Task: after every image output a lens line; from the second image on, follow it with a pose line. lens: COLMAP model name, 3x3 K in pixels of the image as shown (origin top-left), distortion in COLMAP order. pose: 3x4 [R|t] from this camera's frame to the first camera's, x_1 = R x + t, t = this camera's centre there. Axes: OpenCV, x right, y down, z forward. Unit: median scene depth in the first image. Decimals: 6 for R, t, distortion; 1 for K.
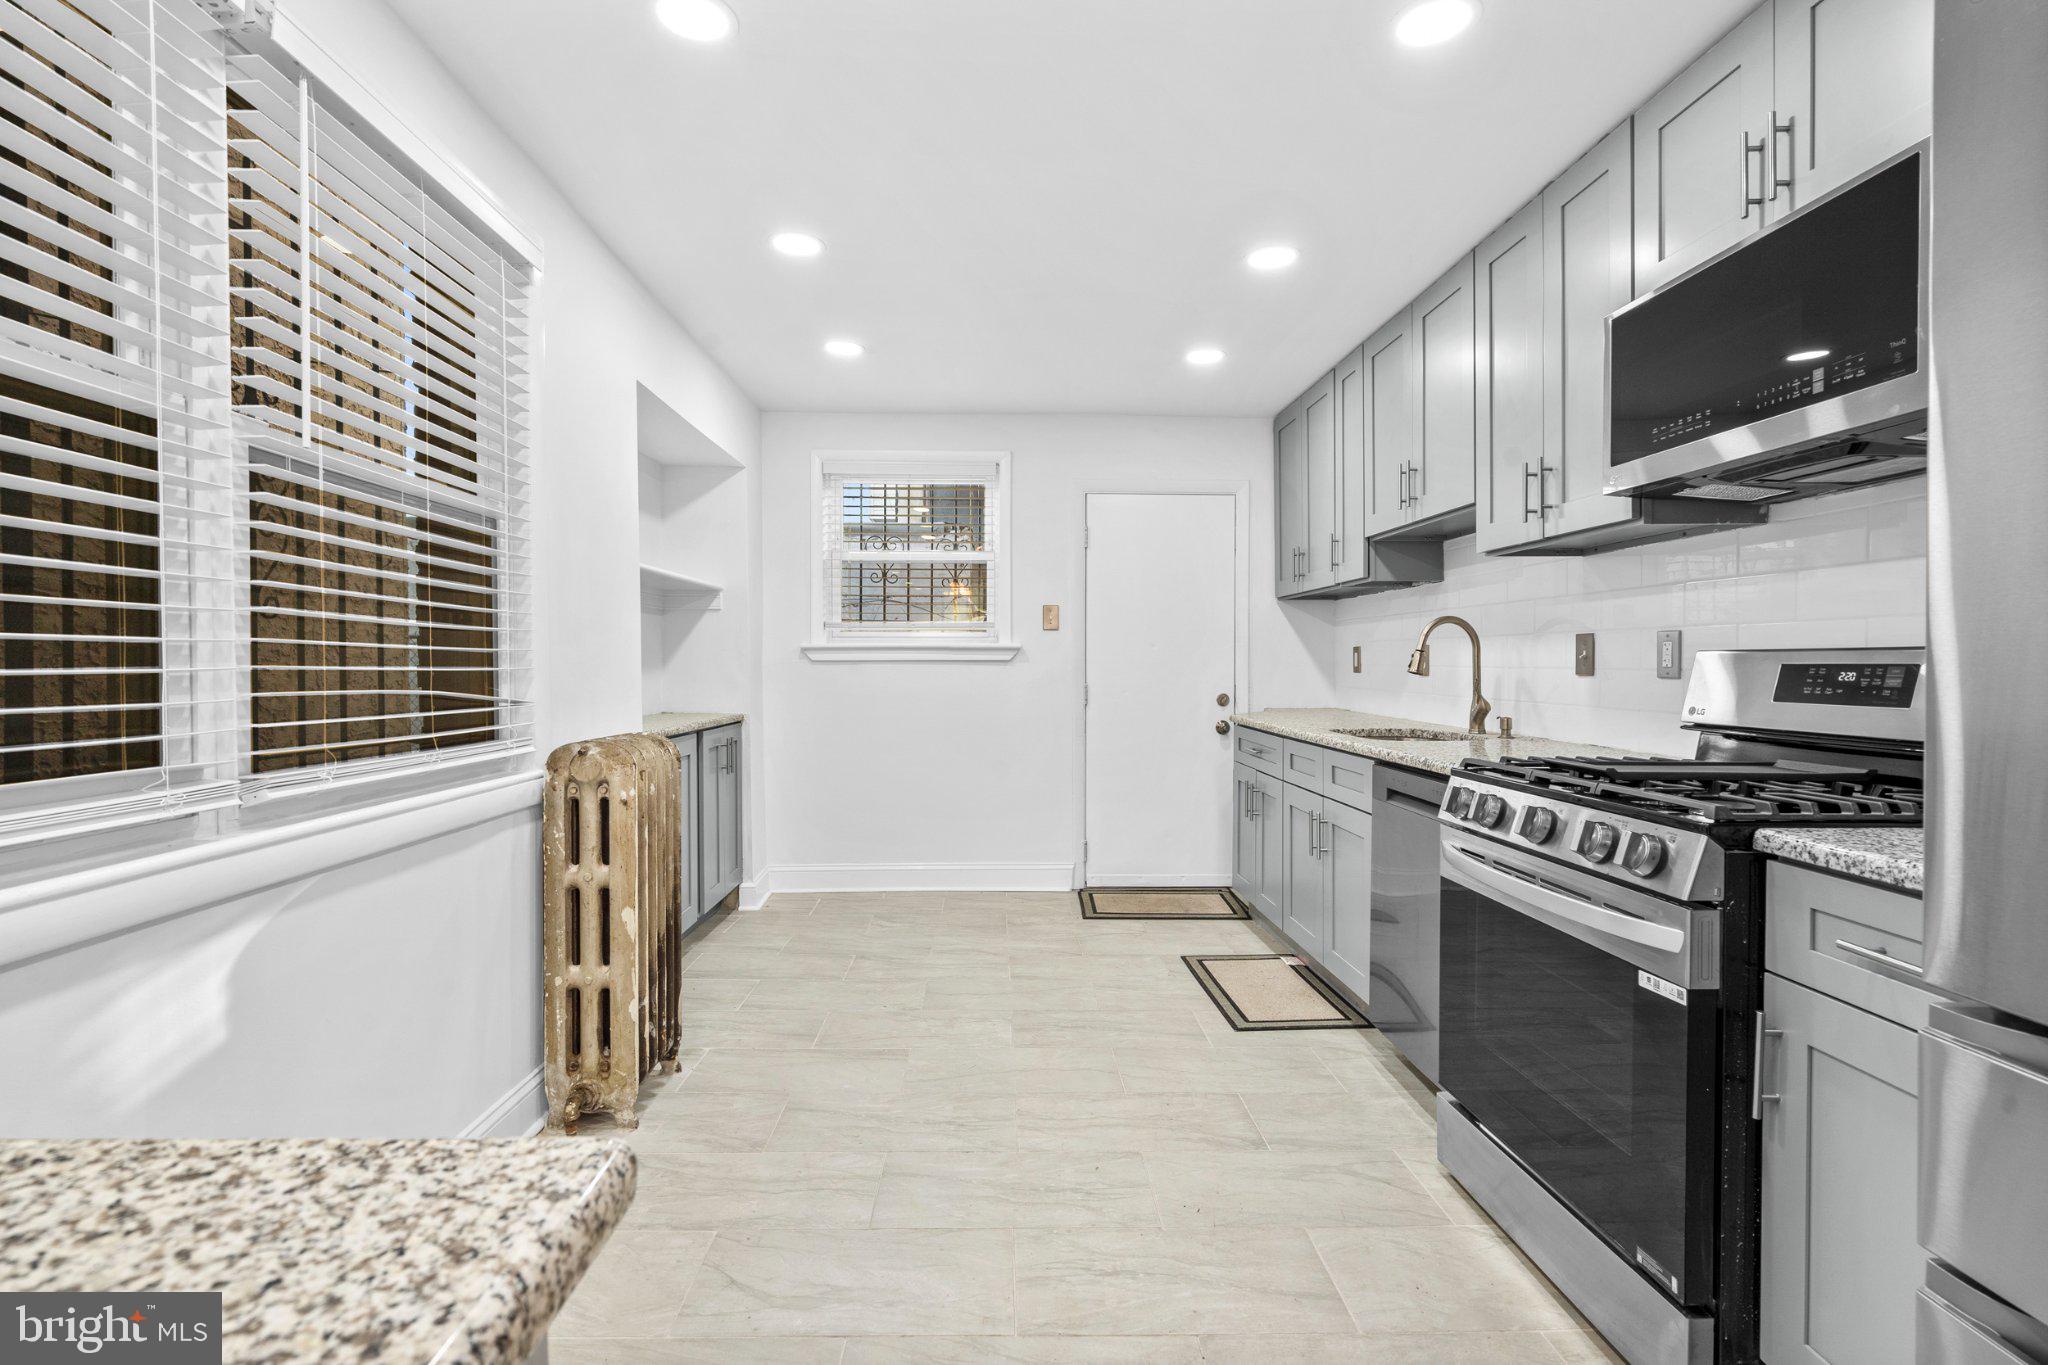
lens RADIAL K [[970.5, 0, 1000.8], [0, 970.5, 697.3], [0, 0, 1]] dist [-0.000492, 0.001246]
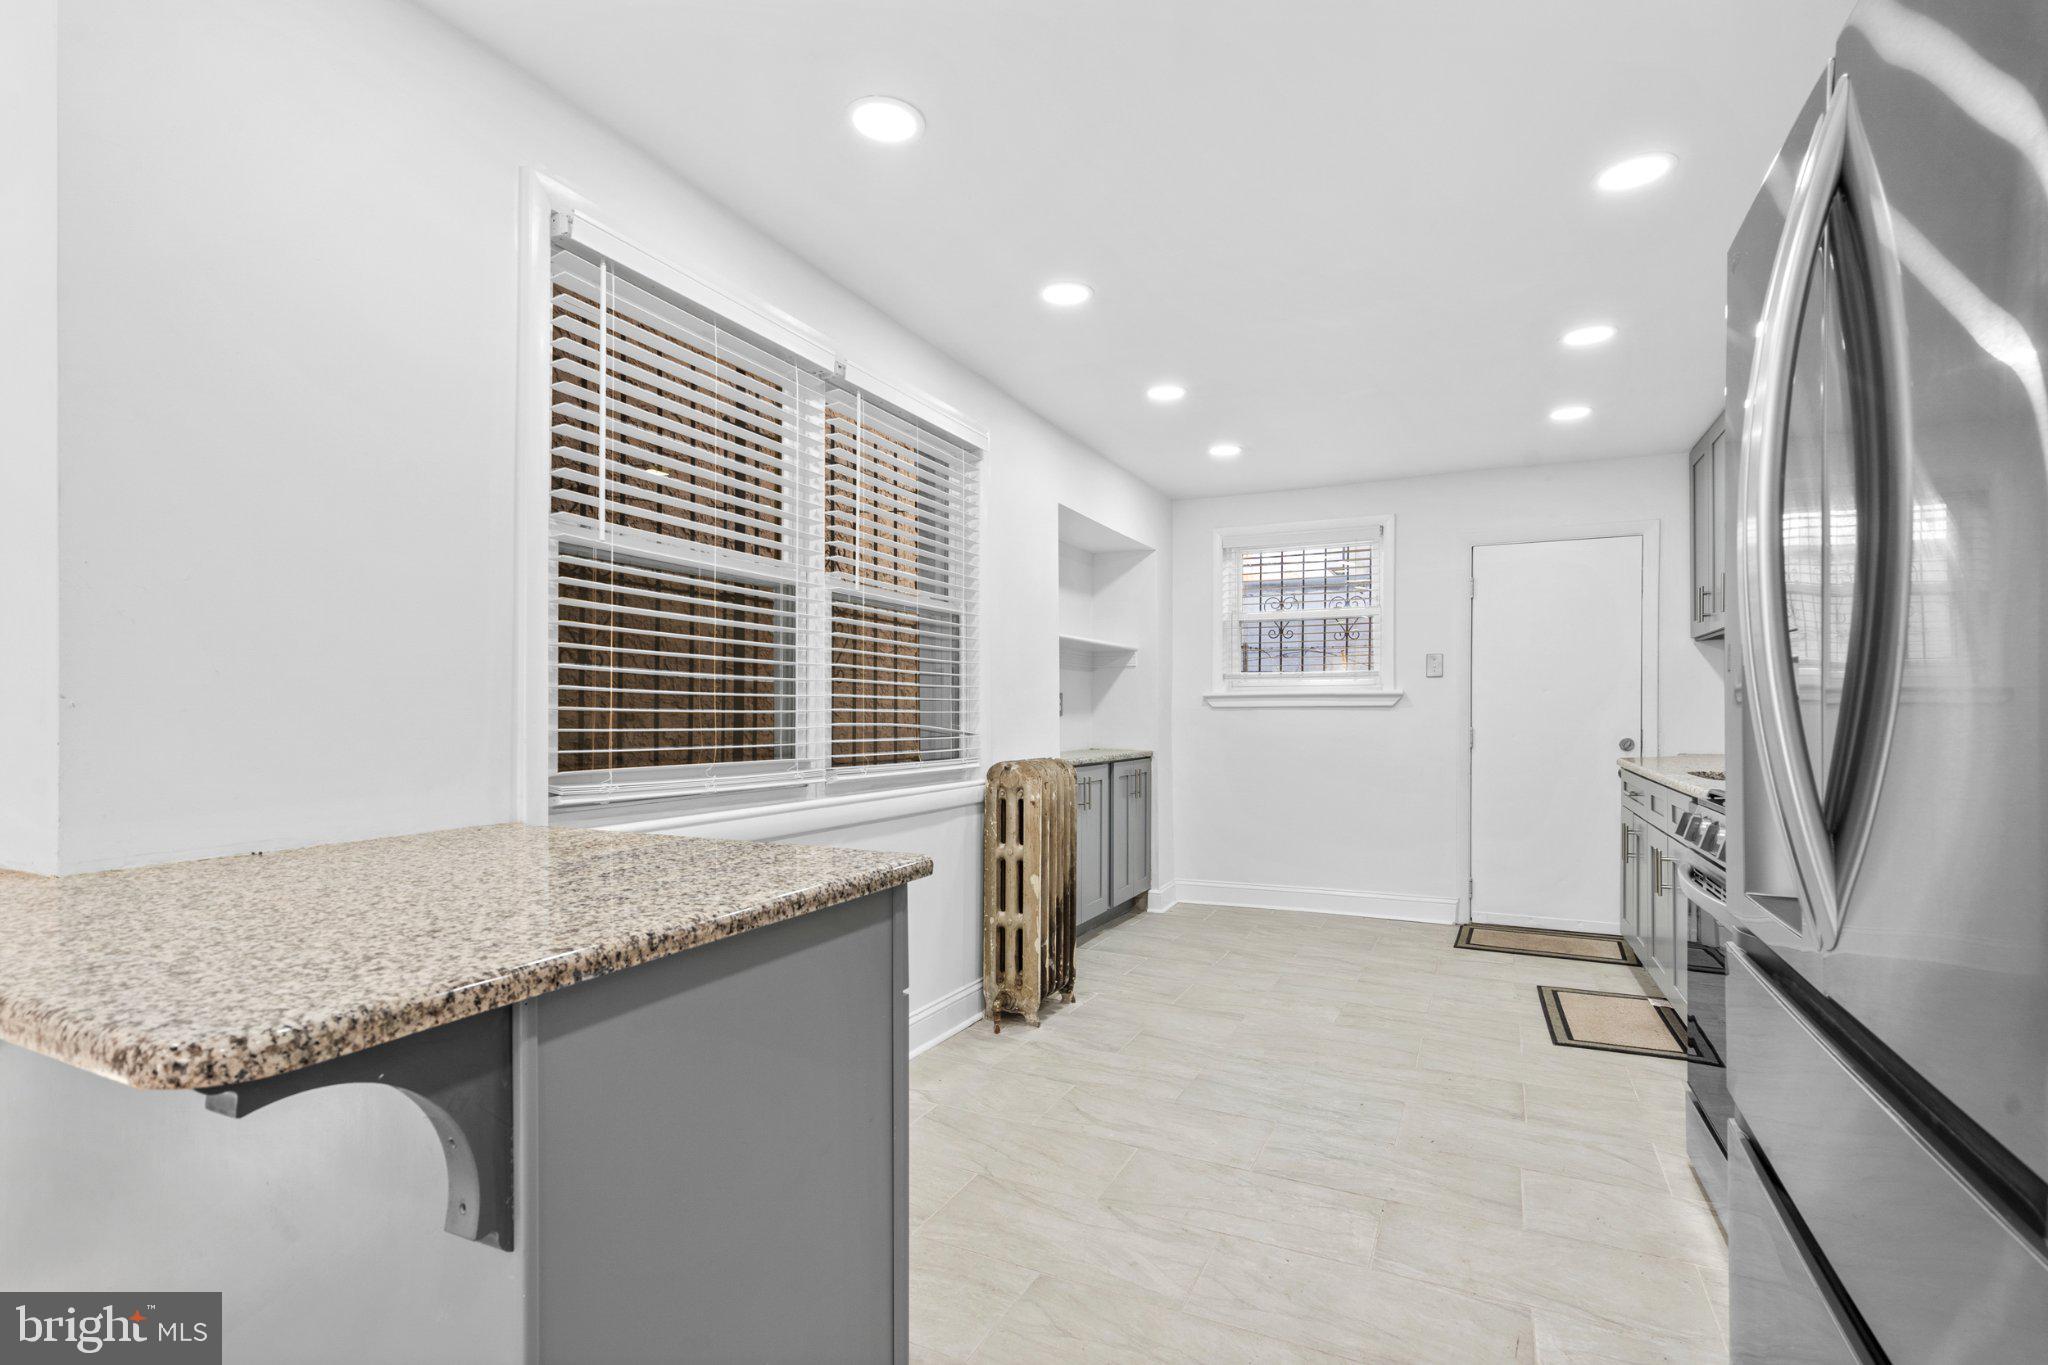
lens RADIAL K [[970.5, 0, 1006.9], [0, 970.5, 728.3], [0, 0, 1]] dist [-0.000492, 0.001246]
pose [[0.889886, 0.005051, -0.456156, 0.208120], [-0.013070, 0.999811, -0.014425, 0.014331], [0.455996, 0.018798, 0.889783, -0.277210]]
